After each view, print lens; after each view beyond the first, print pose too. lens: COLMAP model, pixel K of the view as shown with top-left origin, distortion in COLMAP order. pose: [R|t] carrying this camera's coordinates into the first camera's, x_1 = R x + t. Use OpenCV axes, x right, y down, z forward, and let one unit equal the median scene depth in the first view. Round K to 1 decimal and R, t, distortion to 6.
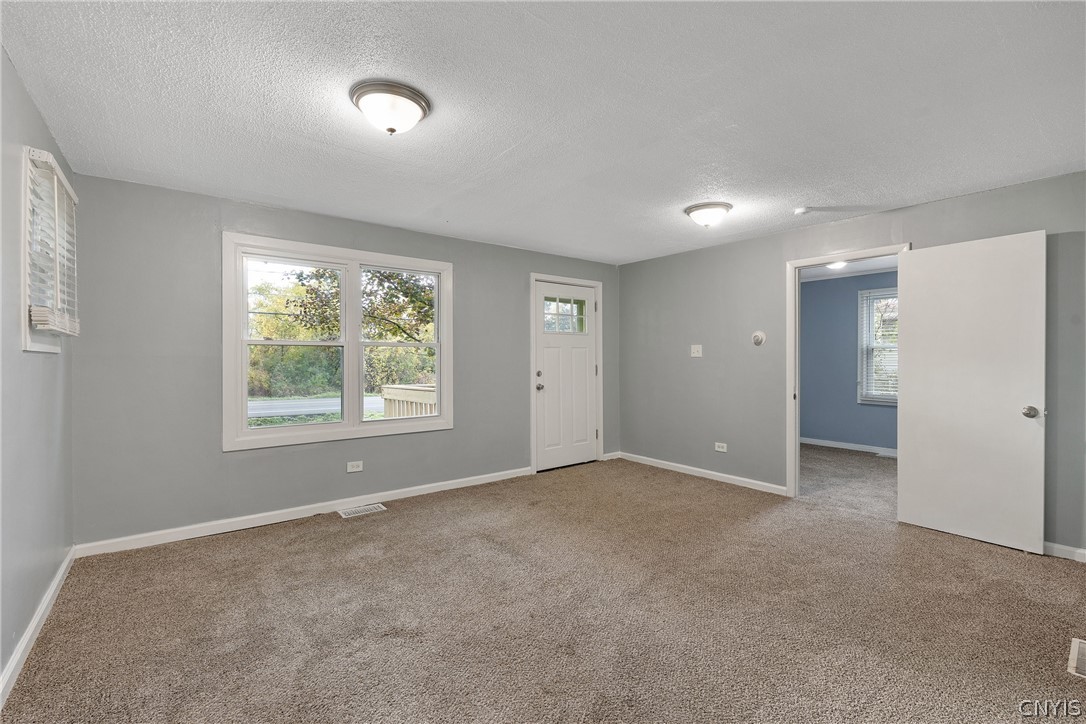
lens RADIAL K [[482.3, 0, 544.4], [0, 482.3, 362.3], [0, 0, 1]] dist [-0.004933, 0.001436]
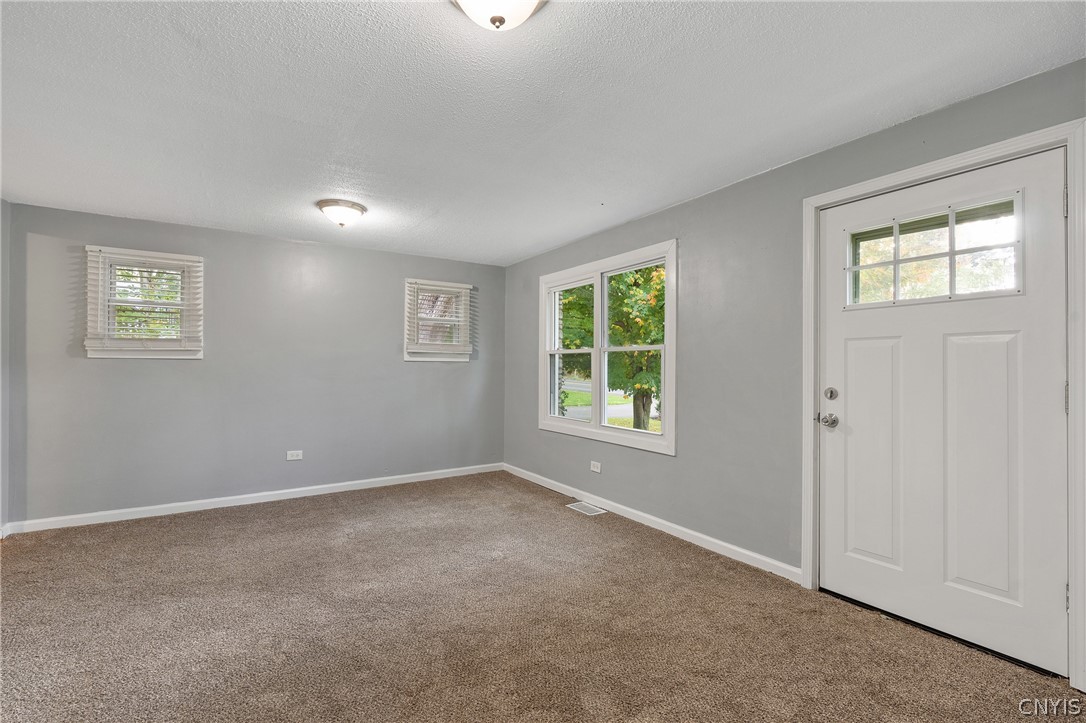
lens RADIAL K [[482.3, 0, 542.9], [0, 482.3, 363.6], [0, 0, 1]] dist [-0.004933, 0.001436]
pose [[-0.091038, -0.002201, -0.995845, 0.584338], [-0.008931, 0.999959, -0.001394, -0.004823], [0.995807, 0.008767, -0.091054, 0.860059]]
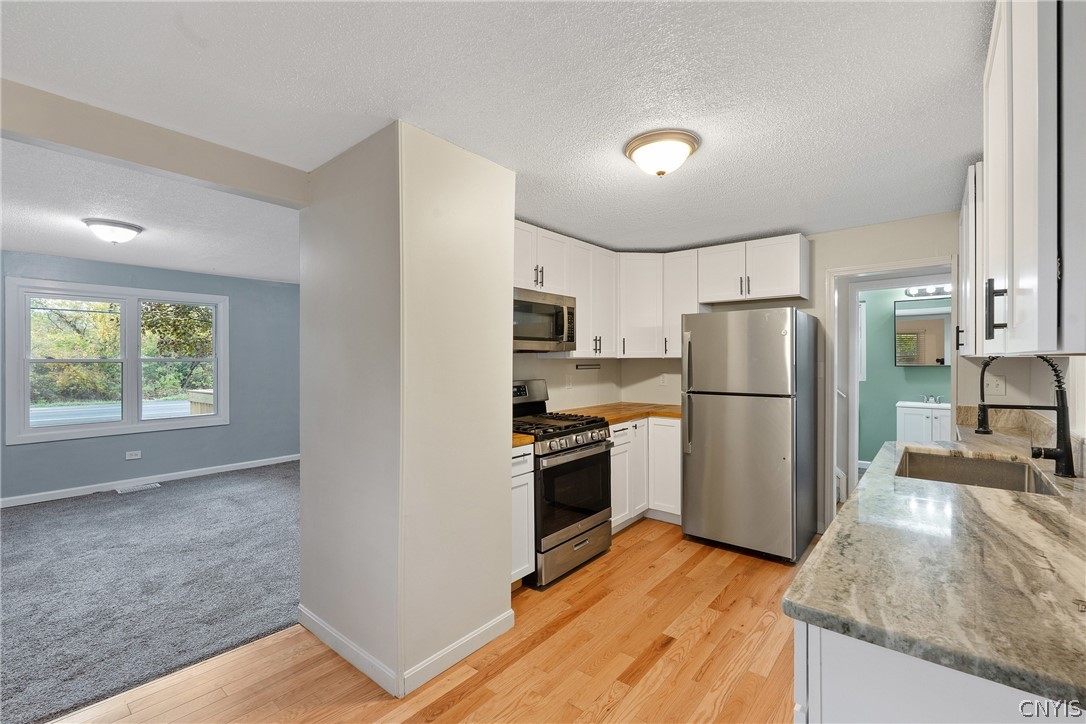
lens RADIAL K [[482.3, 0, 547.2], [0, 482.3, 361.9], [0, 0, 1]] dist [-0.004933, 0.001436]
pose [[0.977164, 0.002648, 0.212472, 0.365625], [-0.003102, 0.999994, 0.001803, -0.034034], [-0.212466, -0.002421, 0.977166, -0.434776]]
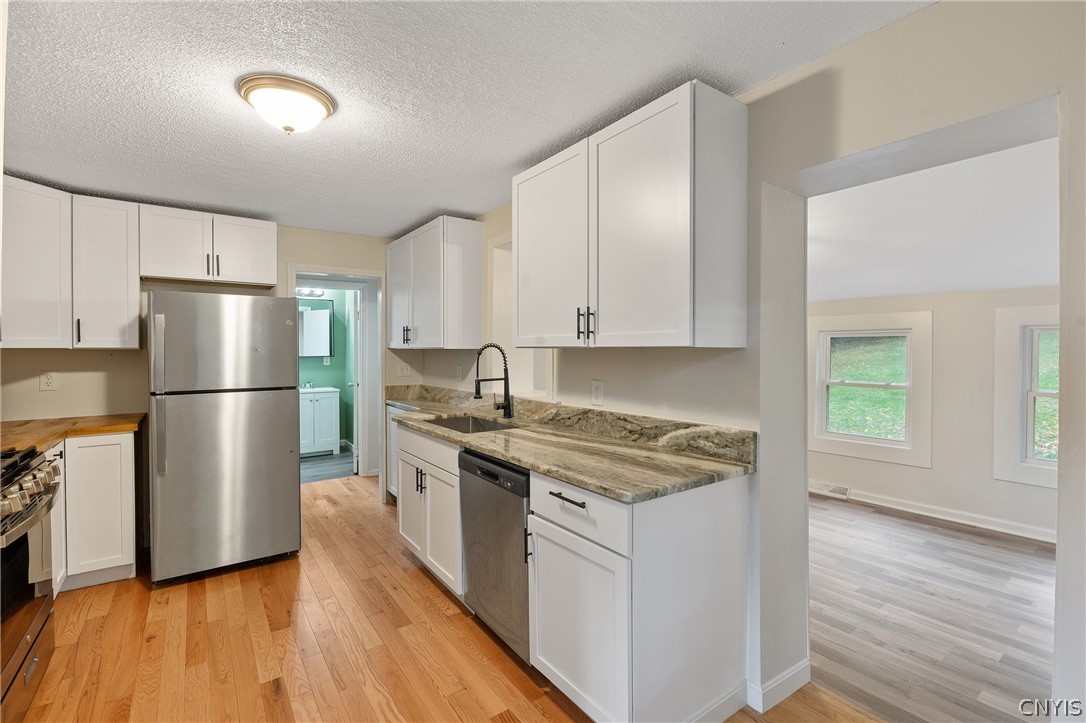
lens RADIAL K [[482.3, 0, 543.5], [0, 482.3, 355.3], [0, 0, 1]] dist [-0.004933, 0.001436]
pose [[0.042768, -0.004334, 0.999076, 0.144975], [0.004122, 0.999983, 0.004162, -0.032036], [-0.999077, 0.003940, 0.042785, -0.177809]]
